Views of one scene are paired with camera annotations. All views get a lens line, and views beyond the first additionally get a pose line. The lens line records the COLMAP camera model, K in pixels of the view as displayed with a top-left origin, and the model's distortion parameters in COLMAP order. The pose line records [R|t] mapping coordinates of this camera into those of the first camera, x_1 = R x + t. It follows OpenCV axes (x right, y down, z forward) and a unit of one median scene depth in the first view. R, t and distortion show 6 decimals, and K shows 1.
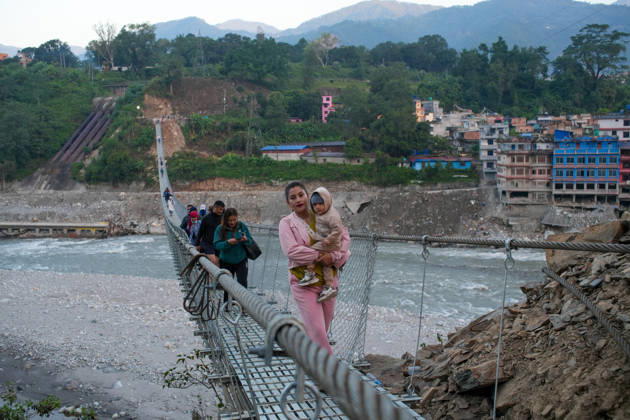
lens RADIAL K [[656.1, 0, 315.0], [0, 656.1, 210.0], [0, 0, 1]] dist [-0.098928, 0.193560]
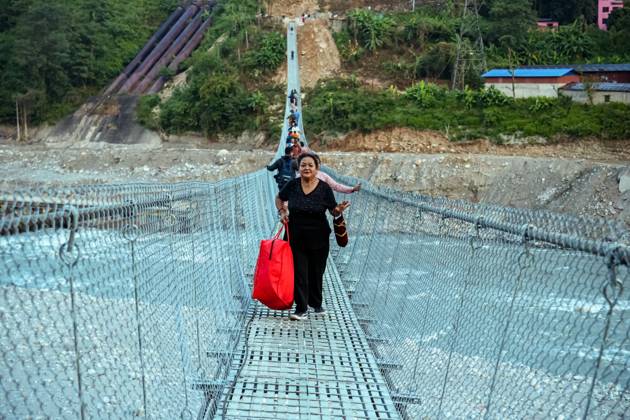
lens RADIAL K [[1114.3, 0, 315.0], [0, 1114.3, 210.0], [0, 0, 1]] dist [0.009076, -0.120770]
pose [[0.976391, 0.039155, -0.212432, -0.020002], [-0.035297, 0.999136, 0.021927, 0.000199], [0.213107, -0.013912, 0.976930, 0.102617]]
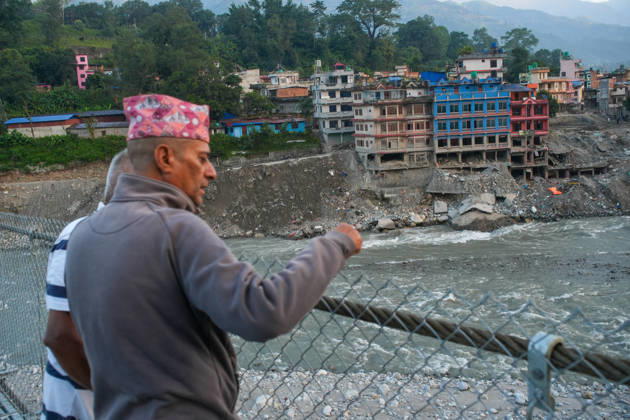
lens RADIAL K [[656.1, 0, 315.0], [0, 656.1, 210.0], [0, 0, 1]] dist [-0.098928, 0.193560]
pose [[0.918528, -0.098288, 0.382944, -0.054732], [0.087243, 0.995117, 0.046151, -0.004552], [-0.385611, -0.008982, 0.922618, 0.255617]]
